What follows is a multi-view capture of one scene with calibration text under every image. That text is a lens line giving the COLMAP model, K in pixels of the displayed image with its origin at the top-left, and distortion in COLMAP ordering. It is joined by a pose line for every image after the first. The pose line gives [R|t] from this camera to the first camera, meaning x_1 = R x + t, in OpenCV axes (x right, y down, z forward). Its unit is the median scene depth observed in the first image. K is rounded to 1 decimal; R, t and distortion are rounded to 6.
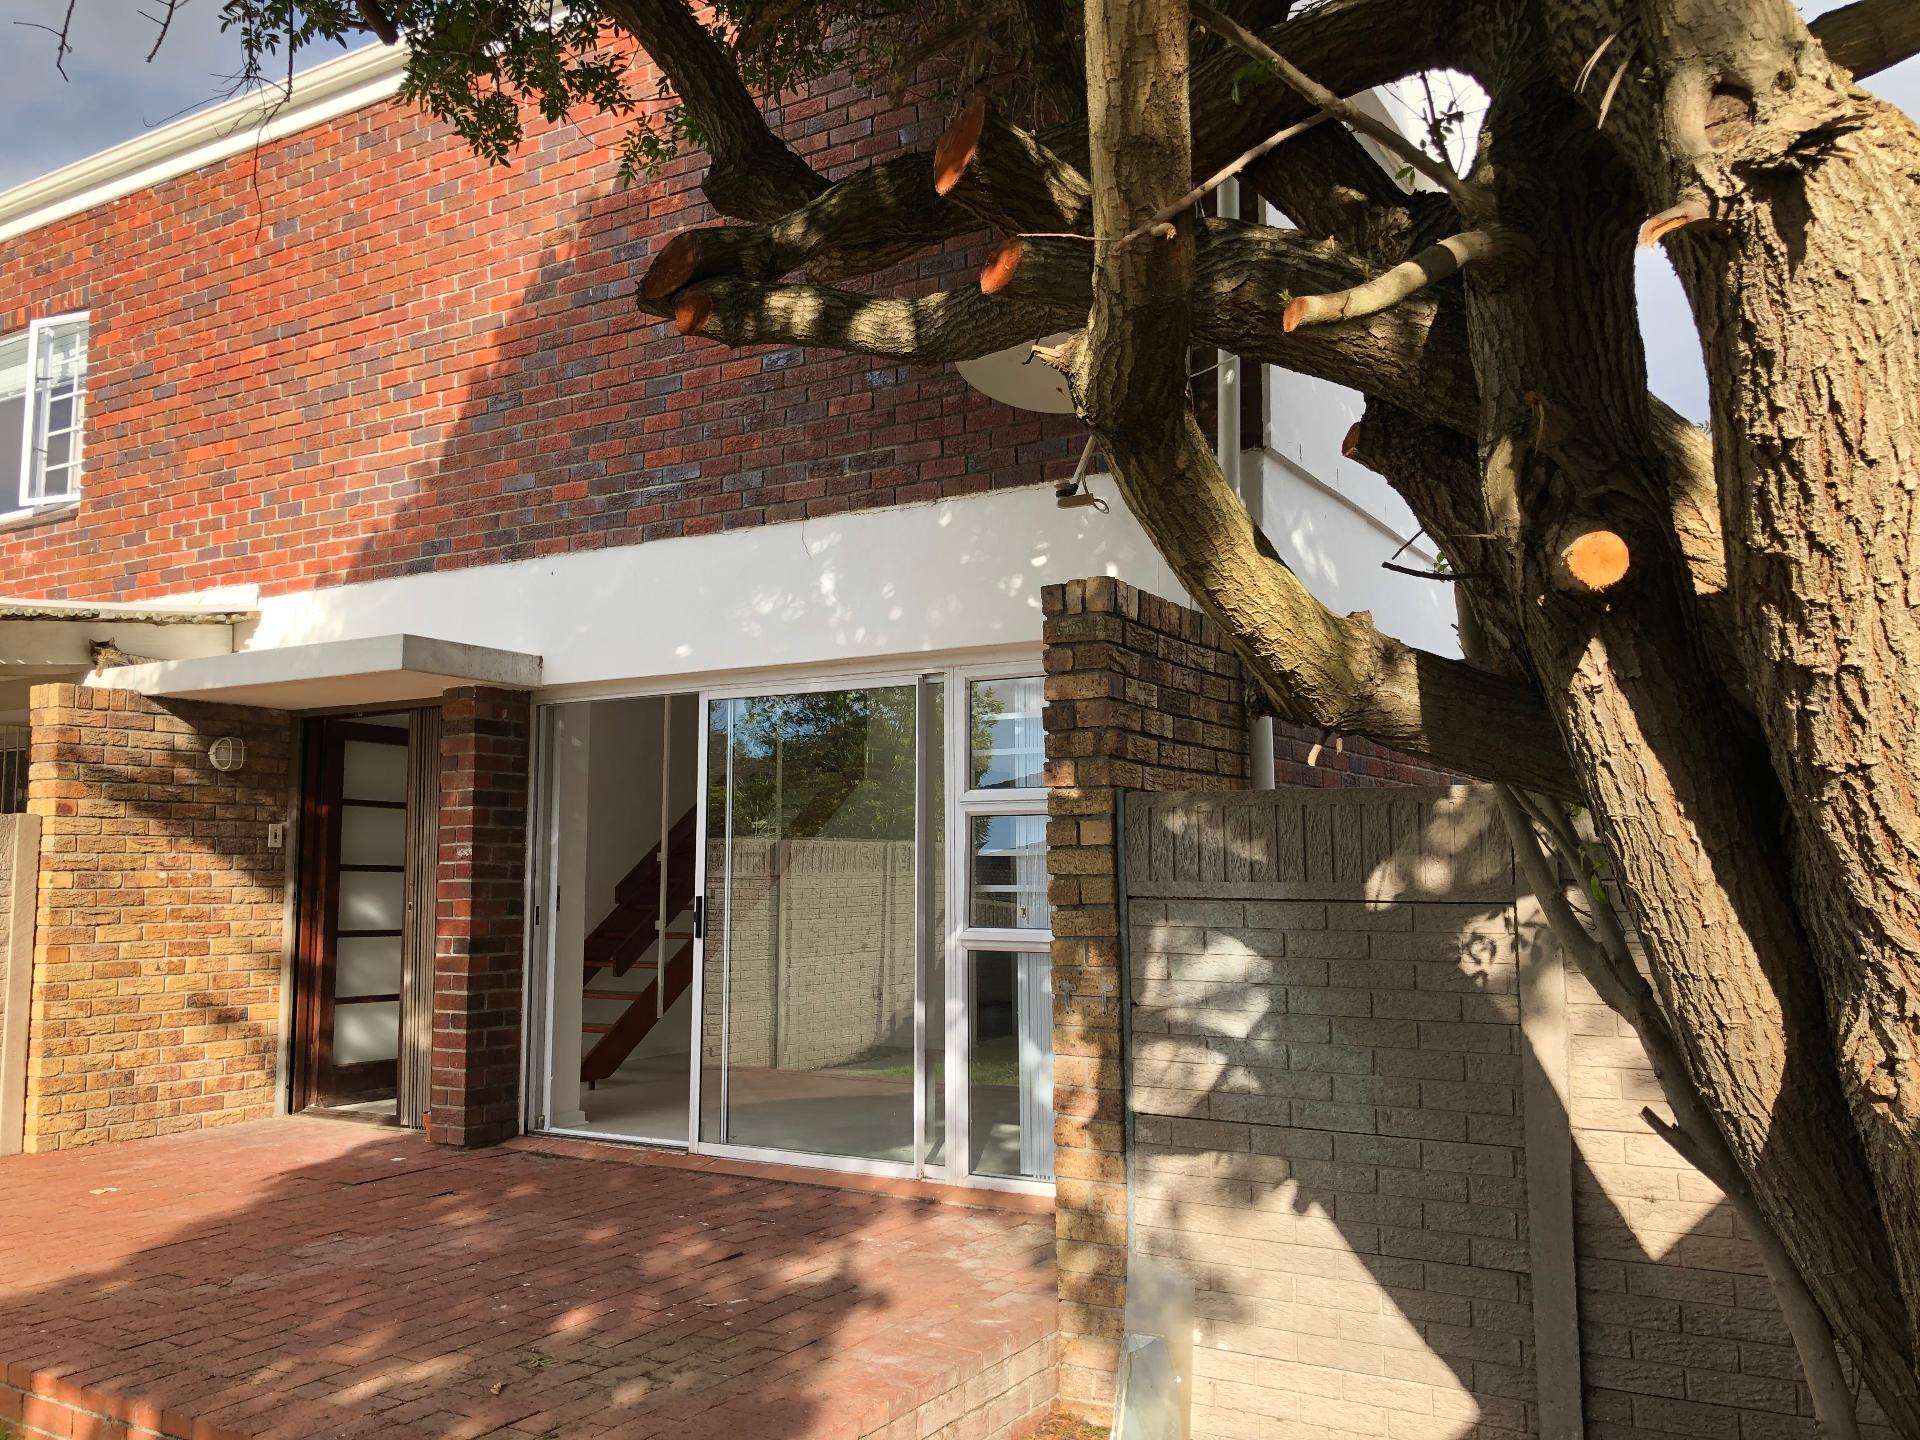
lens RADIAL K [[1582.9, 0, 960.6], [0, 1582.9, 710.4], [0, 0, 1]] dist [0.012488, 0.006282]
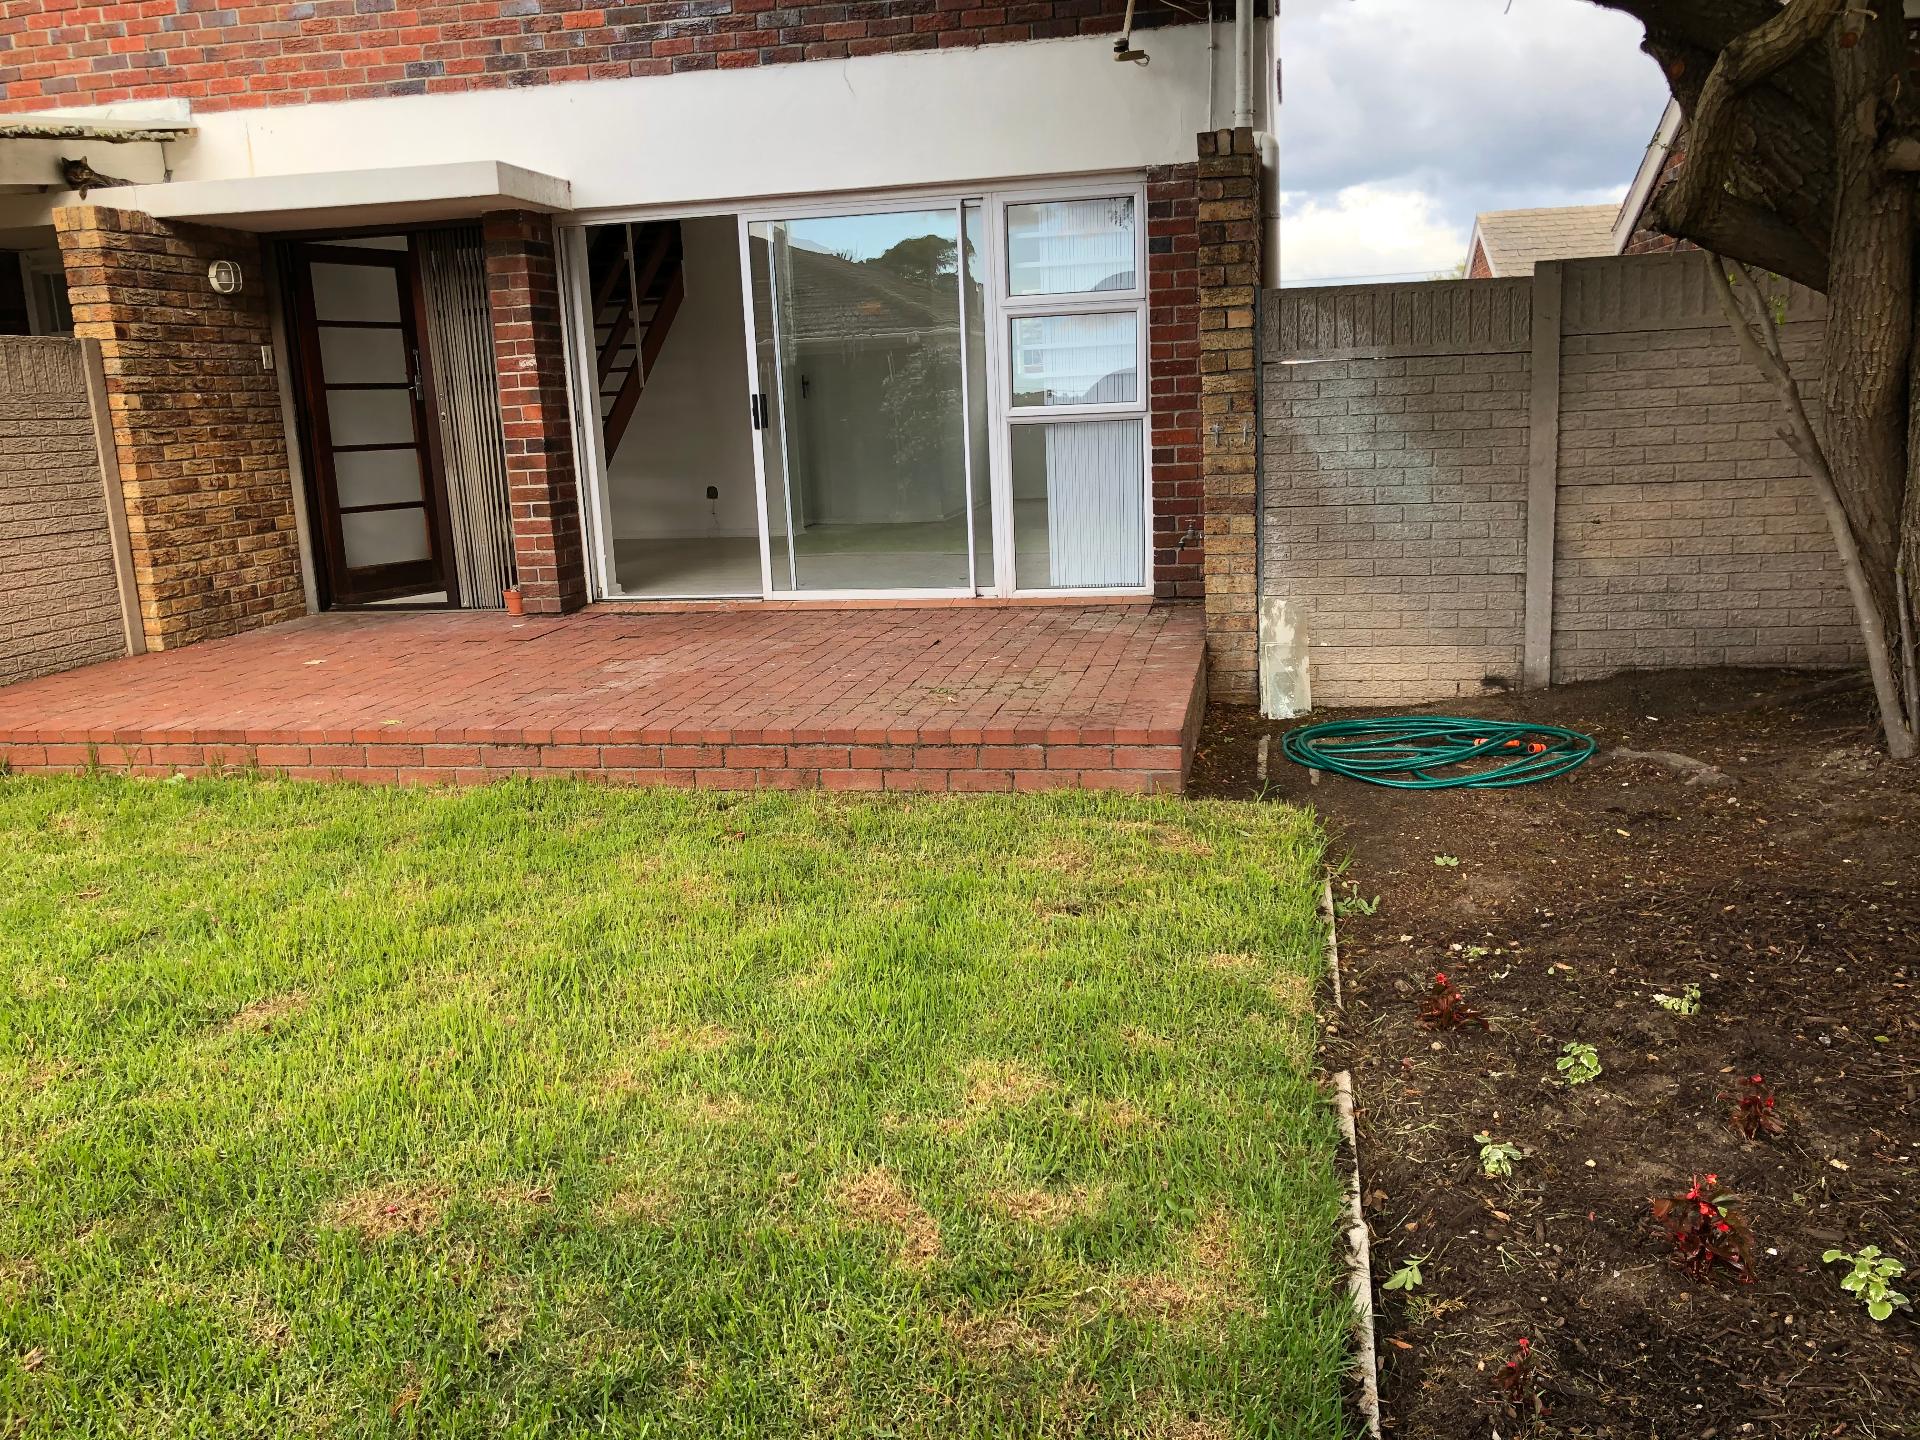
lens RADIAL K [[1582.9, 0, 960.6], [0, 1582.9, 710.4], [0, 0, 1]] dist [0.012488, 0.006282]
pose [[0.940852, -0.104939, 0.322159, -0.414509], [0.006446, 0.956200, 0.292644, -0.003031], [-0.338758, -0.273258, 0.900318, -0.195540]]
